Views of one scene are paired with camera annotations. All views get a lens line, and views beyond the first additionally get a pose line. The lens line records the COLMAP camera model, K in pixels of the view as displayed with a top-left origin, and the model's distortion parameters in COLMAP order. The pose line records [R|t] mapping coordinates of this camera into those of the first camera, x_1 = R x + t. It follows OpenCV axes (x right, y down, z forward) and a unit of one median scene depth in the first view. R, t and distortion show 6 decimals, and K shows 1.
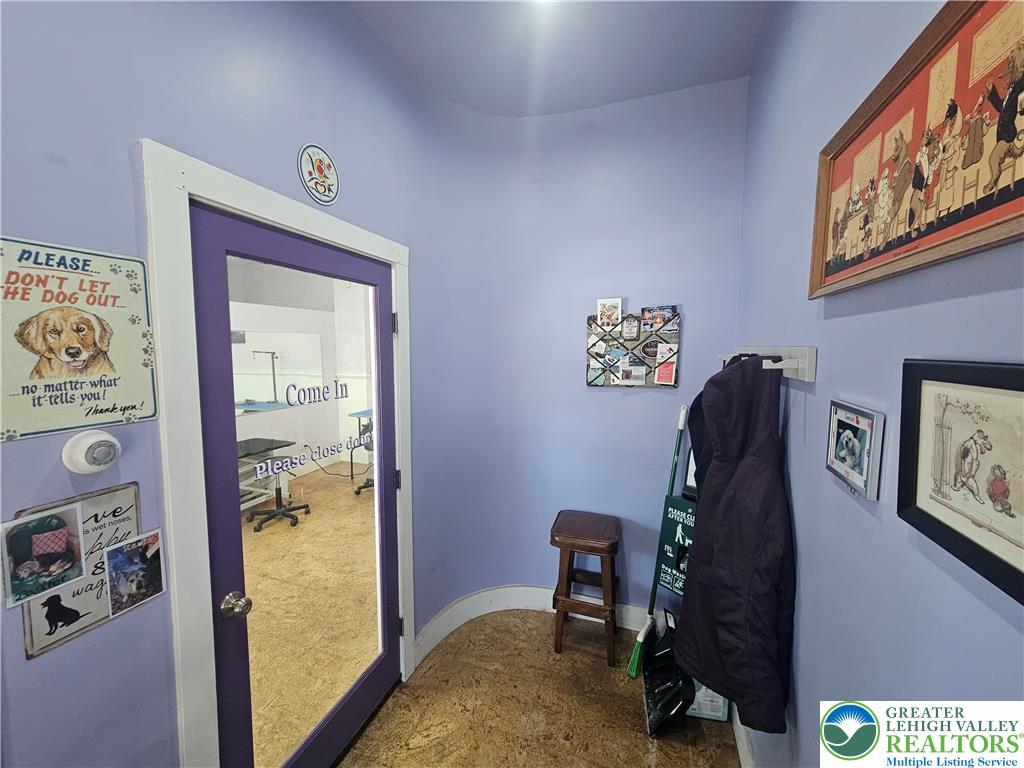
lens RADIAL K [[417.6, 0, 492.2], [0, 417.6, 384.0], [0, 0, 1]] dist [-0.001524, 0.004353]
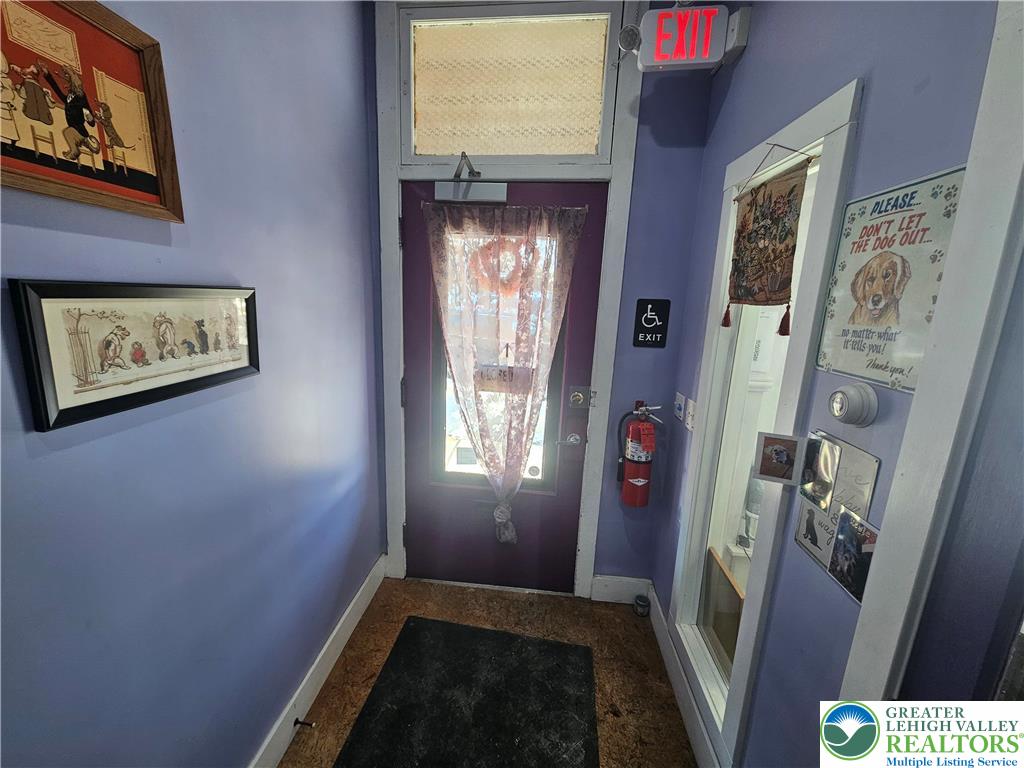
lens RADIAL K [[417.7, 0, 491.7], [0, 417.7, 384.3], [0, 0, 1]] dist [0.009120, -0.005286]
pose [[-0.967493, 0.026339, -0.251522, 0.102873], [-0.049039, 0.956146, 0.288756, -0.119574], [0.248097, 0.291703, -0.923773, 1.648649]]
